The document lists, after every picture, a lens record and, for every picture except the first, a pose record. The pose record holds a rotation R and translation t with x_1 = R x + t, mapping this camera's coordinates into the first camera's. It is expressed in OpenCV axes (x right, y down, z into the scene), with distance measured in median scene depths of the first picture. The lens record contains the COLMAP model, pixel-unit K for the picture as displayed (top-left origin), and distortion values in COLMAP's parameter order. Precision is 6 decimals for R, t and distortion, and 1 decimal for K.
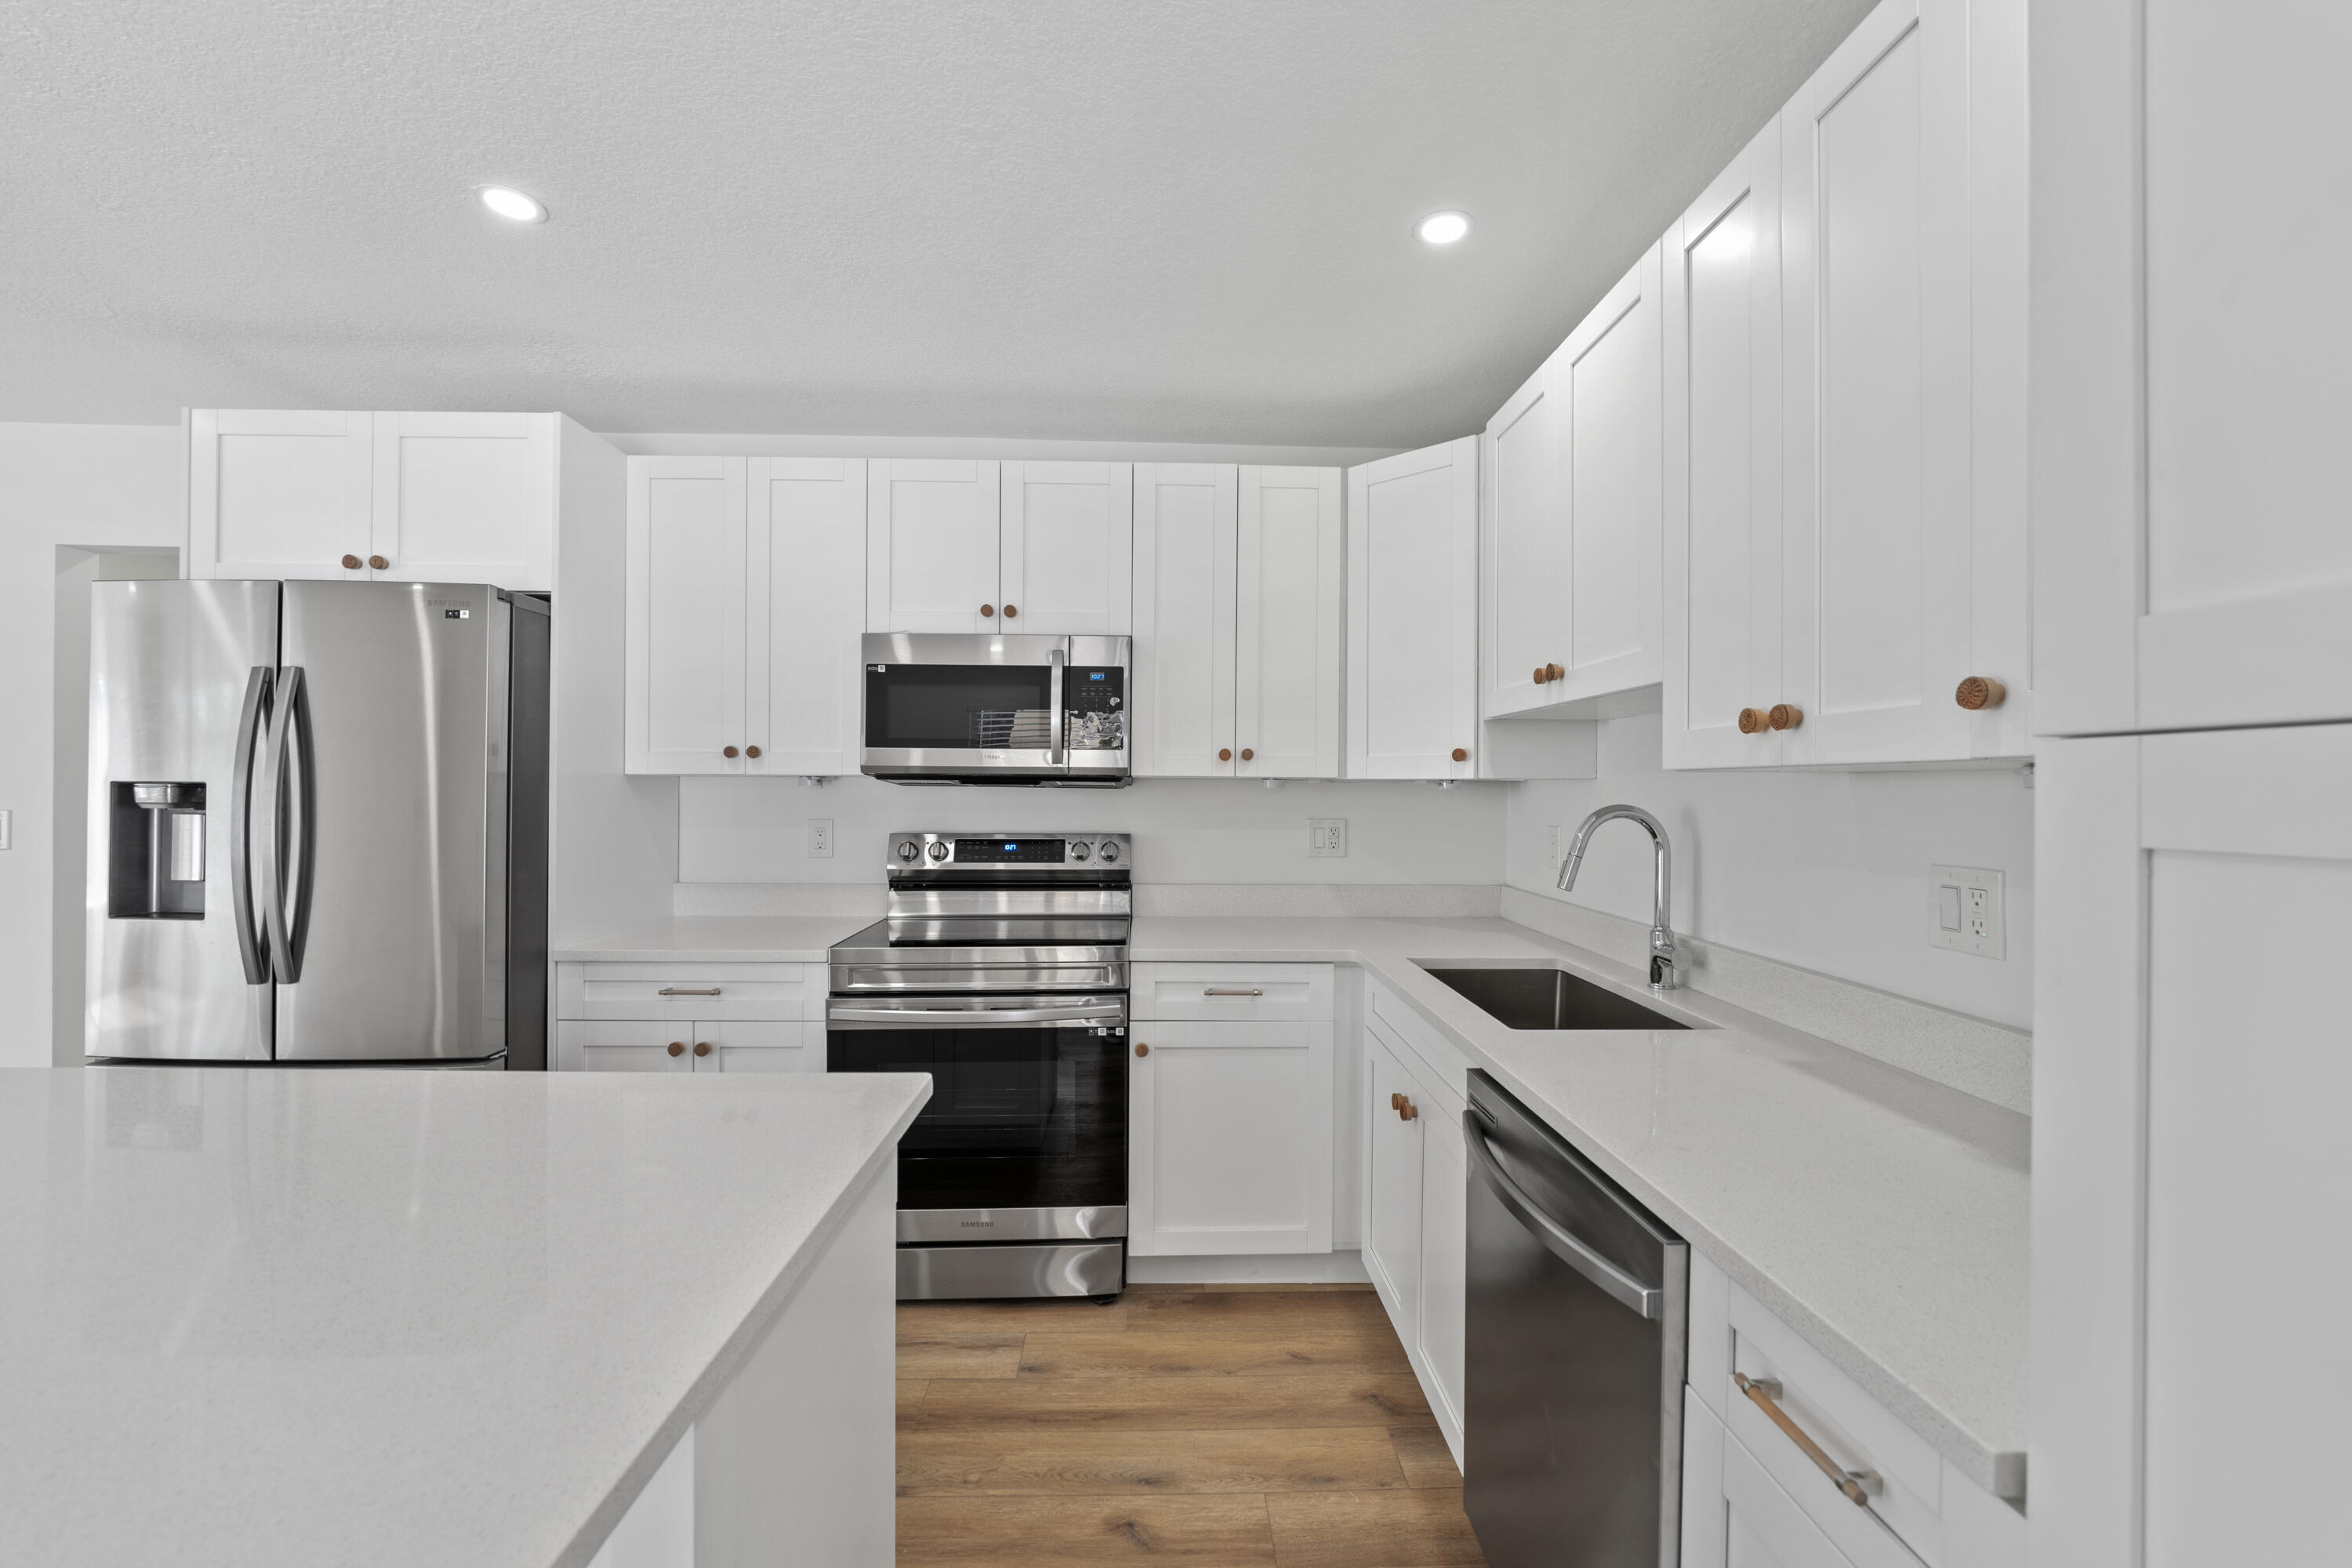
lens RADIAL K [[961.2, 0, 1173.3], [0, 961.2, 786.8], [0, 0, 1]] dist [-0.016475, 0.003083]
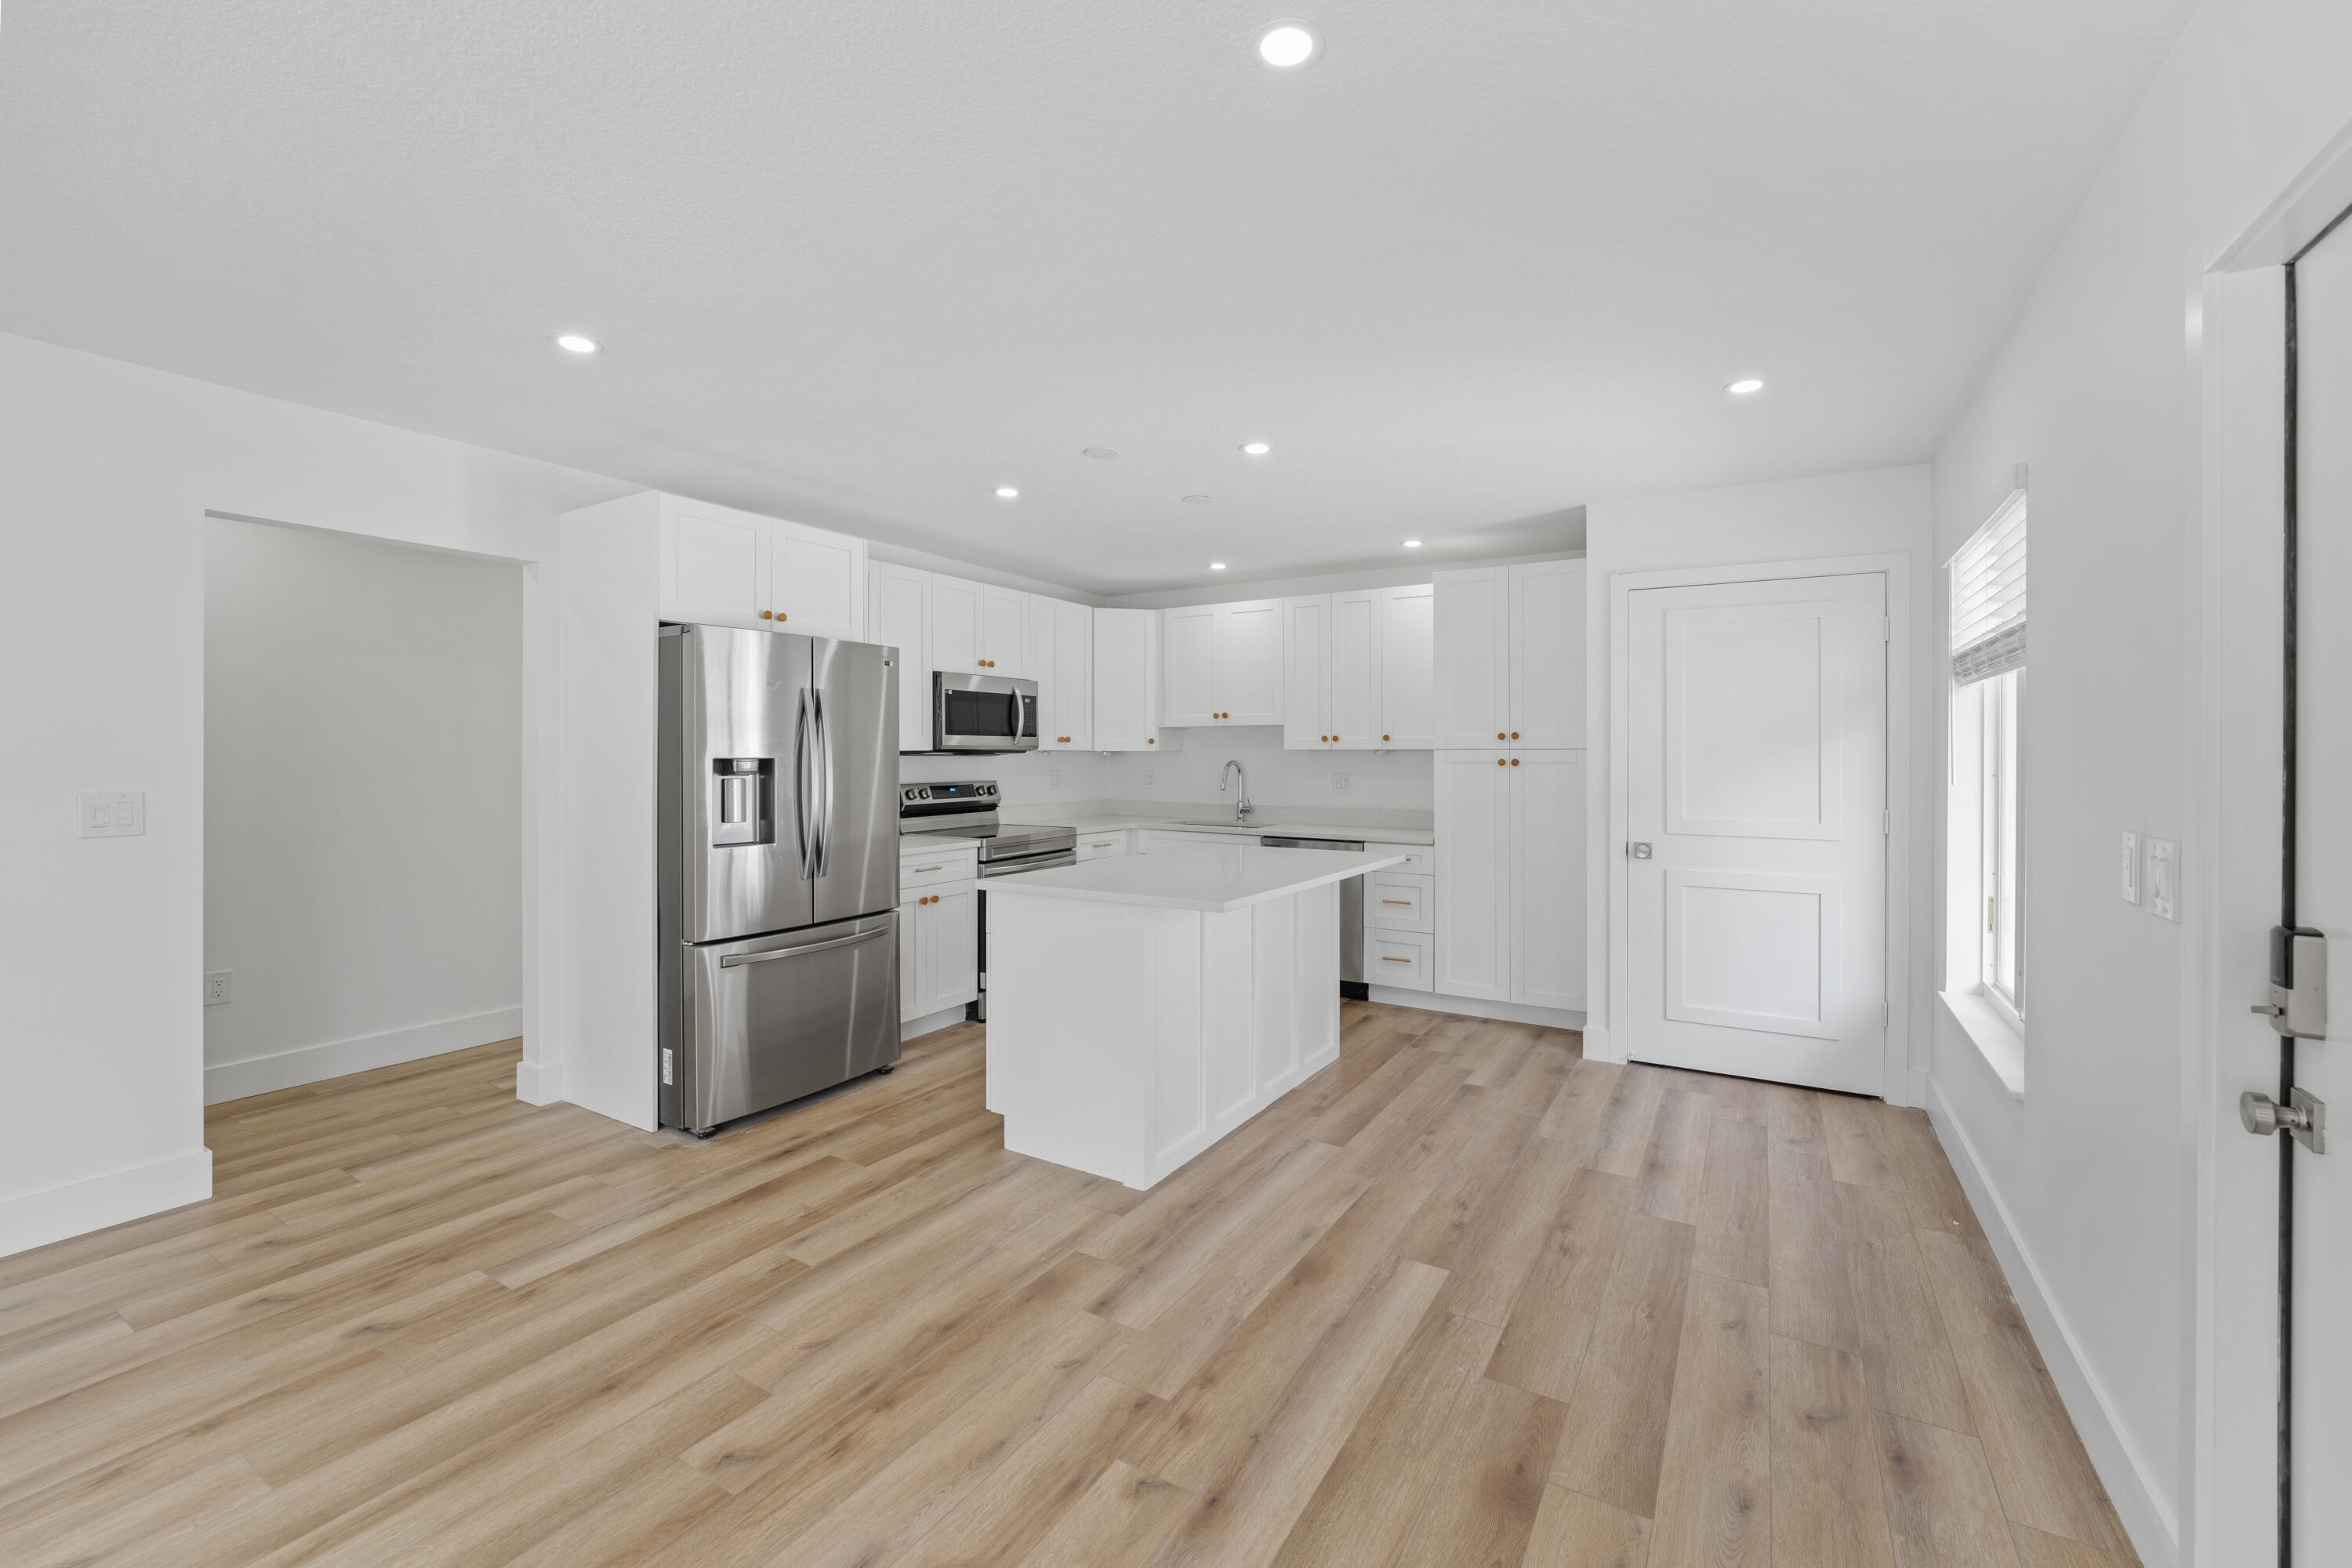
lens RADIAL K [[961.2, 0, 1179.4], [0, 961.2, 759.5], [0, 0, 1]] dist [-0.016475, 0.003083]
pose [[0.546879, -0.012541, 0.837117, -1.542492], [0.004387, 0.999917, 0.012114, -0.014470], [-0.837200, -0.002953, 0.546889, -0.354771]]
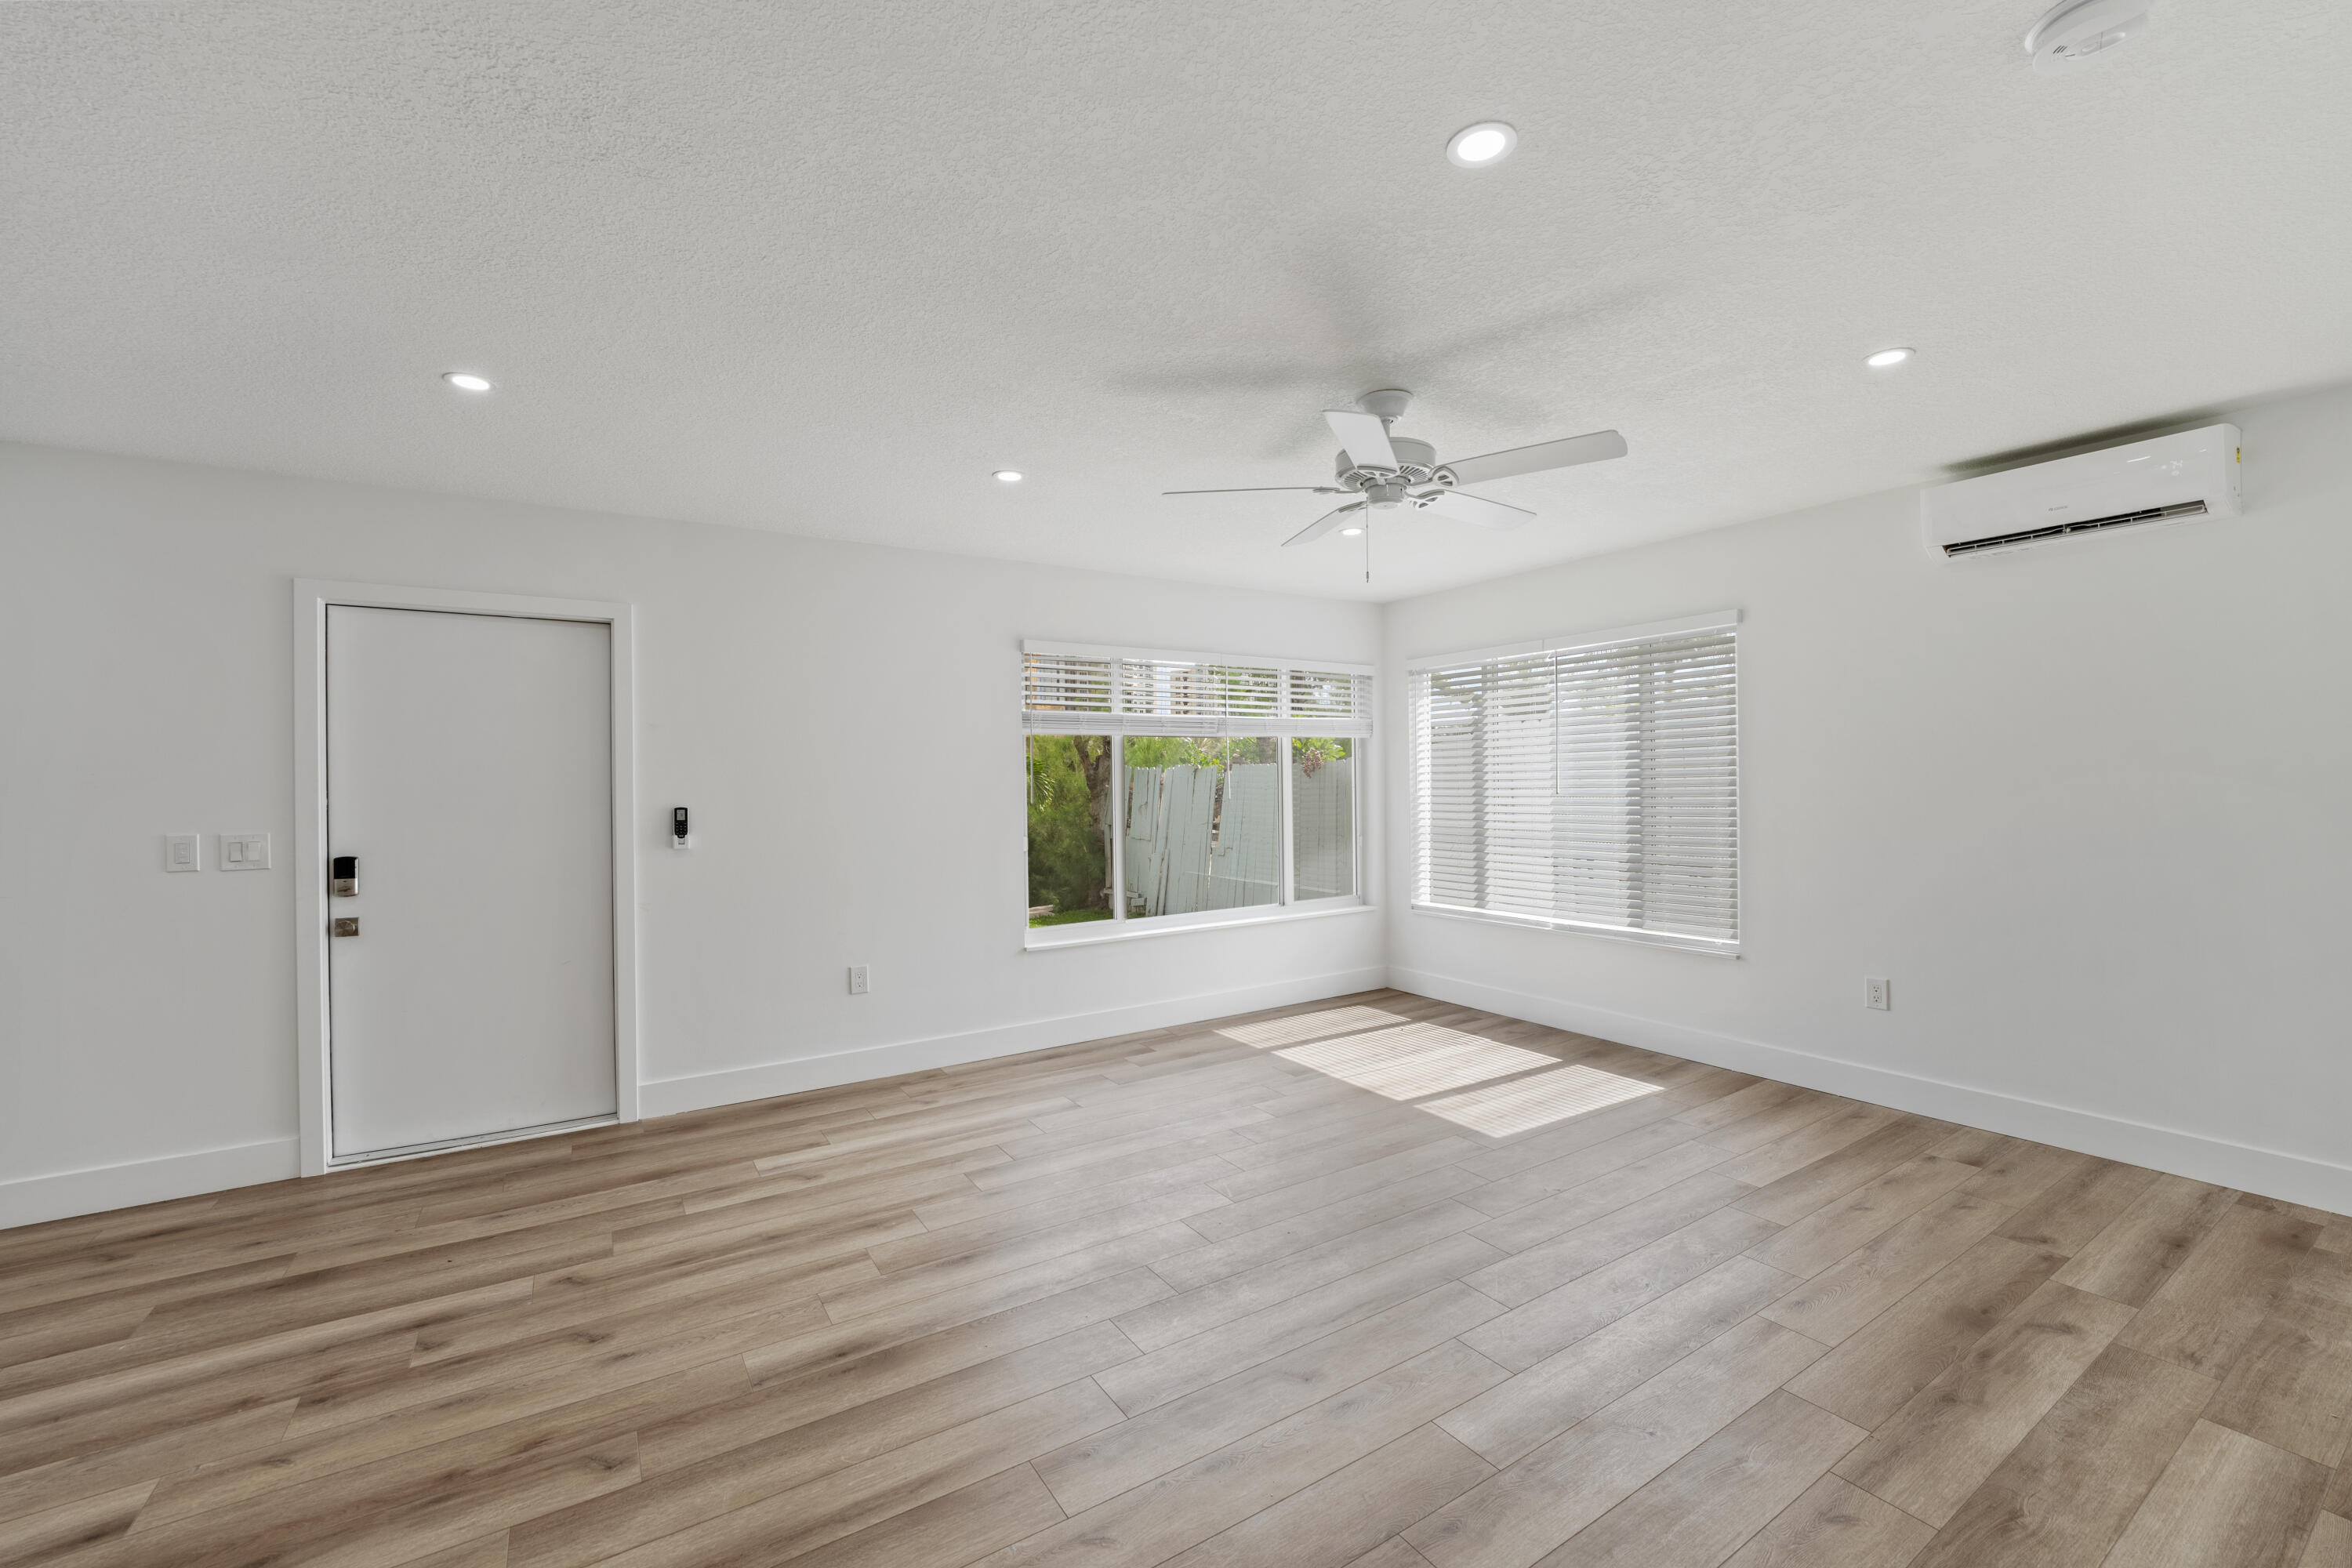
lens RADIAL K [[961.2, 0, 1190.6], [0, 961.2, 782.1], [0, 0, 1]] dist [-0.016475, 0.003083]
pose [[-0.857316, 0.004757, -0.514769, -1.182686], [0.005908, 0.999982, -0.000597, -0.014389], [0.514757, -0.003553, -0.857329, 1.048767]]
